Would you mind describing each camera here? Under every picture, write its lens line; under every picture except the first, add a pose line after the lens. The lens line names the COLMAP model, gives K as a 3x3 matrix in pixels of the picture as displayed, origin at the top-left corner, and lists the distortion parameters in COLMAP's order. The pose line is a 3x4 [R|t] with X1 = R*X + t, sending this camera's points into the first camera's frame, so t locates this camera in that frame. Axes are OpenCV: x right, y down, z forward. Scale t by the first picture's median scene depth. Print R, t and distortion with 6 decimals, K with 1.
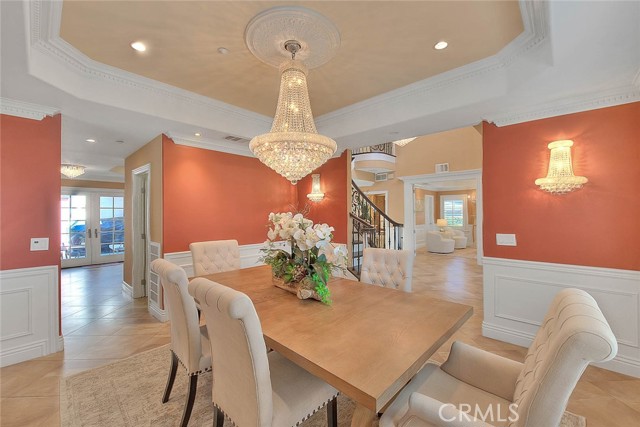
lens RADIAL K [[262.5, 0, 318.6], [0, 262.5, 213.1], [0, 0, 1]] dist [-0.007151, -0.001097]
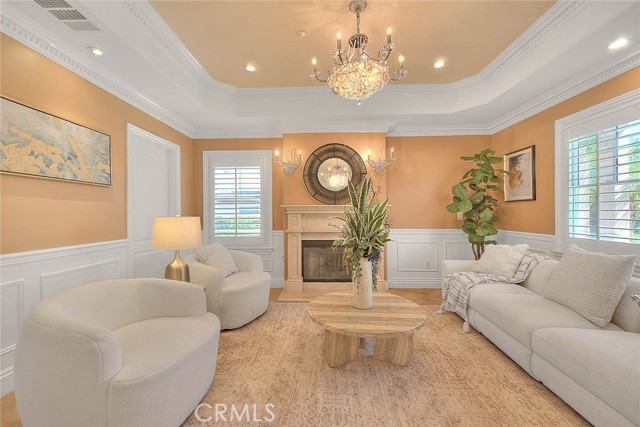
lens RADIAL K [[262.5, 0, 320.5], [0, 262.5, 214.7], [0, 0, 1]] dist [-0.007151, -0.001097]
pose [[0.750740, -0.006386, 0.660566, 0.440232], [-0.010351, 0.999717, 0.021428, 0.014680], [-0.660516, -0.022925, 0.750462, 0.789685]]
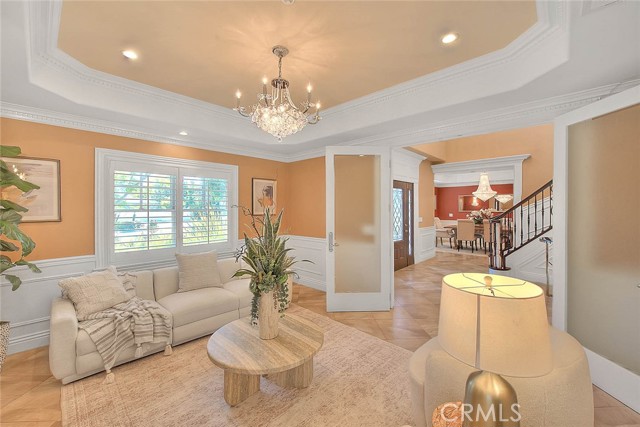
lens RADIAL K [[262.5, 0, 316.7], [0, 262.5, 209.2], [0, 0, 1]] dist [-0.007151, -0.001097]
pose [[-0.999922, 0.007499, 0.009973, 0.613056], [0.007380, 0.999902, -0.011914, -0.015355], [-0.010061, -0.011839, -0.999879, 1.279563]]
